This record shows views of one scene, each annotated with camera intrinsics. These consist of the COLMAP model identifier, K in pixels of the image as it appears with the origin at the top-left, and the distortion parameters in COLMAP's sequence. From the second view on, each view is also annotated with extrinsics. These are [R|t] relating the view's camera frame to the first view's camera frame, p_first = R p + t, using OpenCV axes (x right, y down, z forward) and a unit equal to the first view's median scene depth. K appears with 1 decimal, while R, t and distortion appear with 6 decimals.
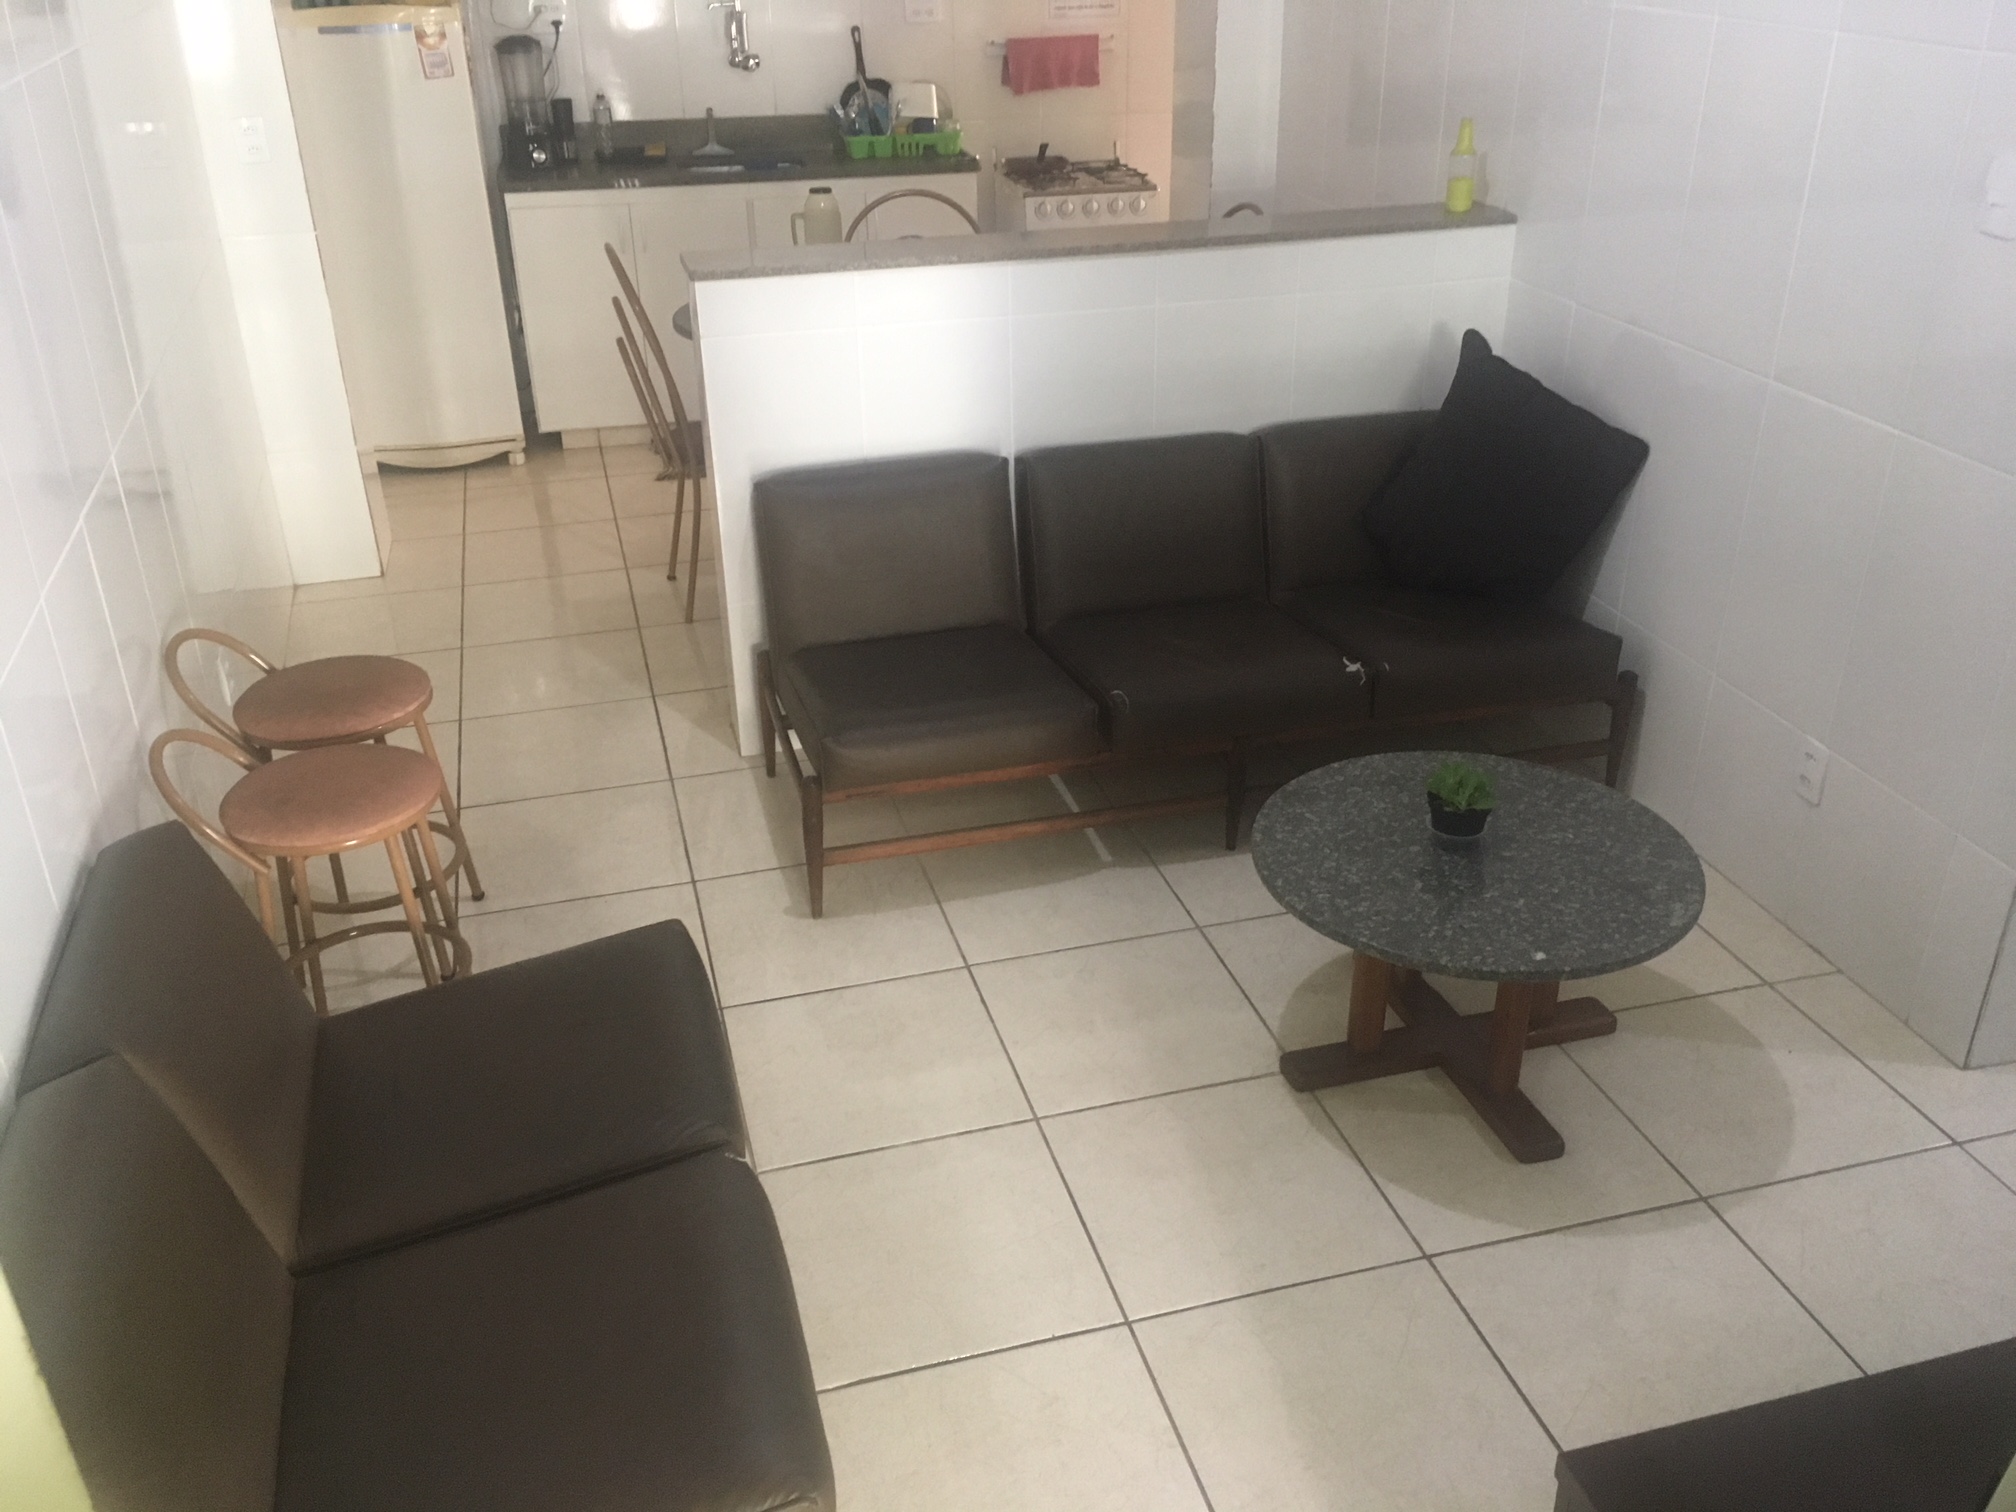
lens RADIAL K [[1728.4, 0, 1027.6], [0, 1728.4, 753.0], [0, 0, 1]] dist [0.050110, -0.068073]
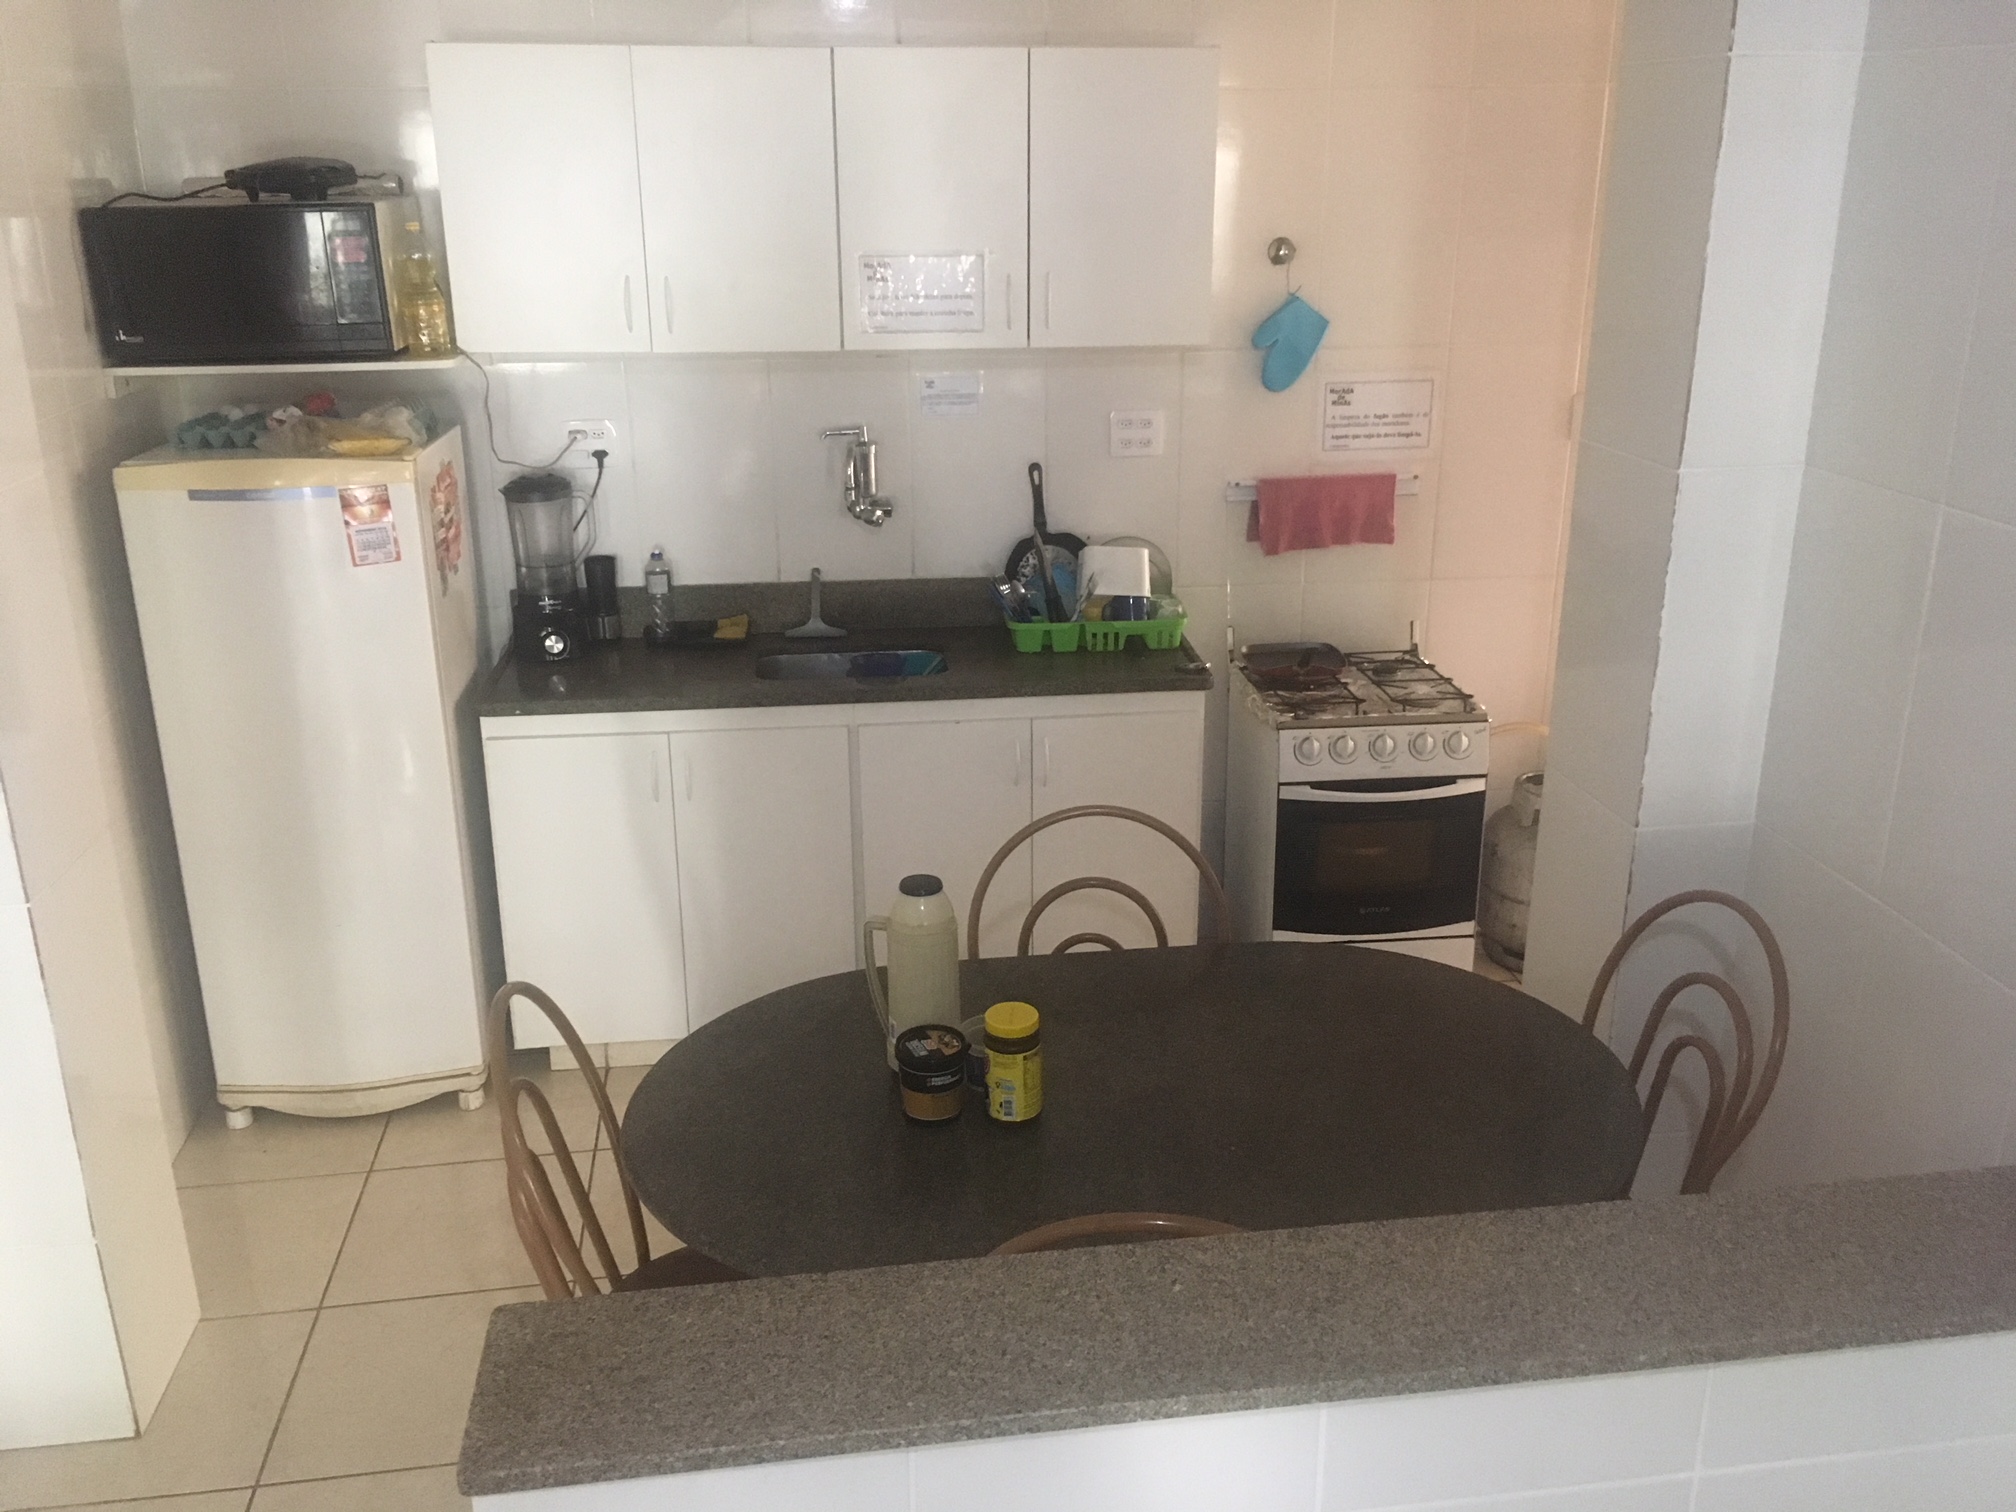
lens RADIAL K [[1728.4, 0, 995.3], [0, 1728.4, 760.3], [0, 0, 1]] dist [0.050110, -0.068073]
pose [[0.991505, 0.049790, -0.120158, -0.027975], [-0.065789, 0.988918, -0.133093, -0.213658], [0.112200, 0.139868, 0.983793, 0.354796]]
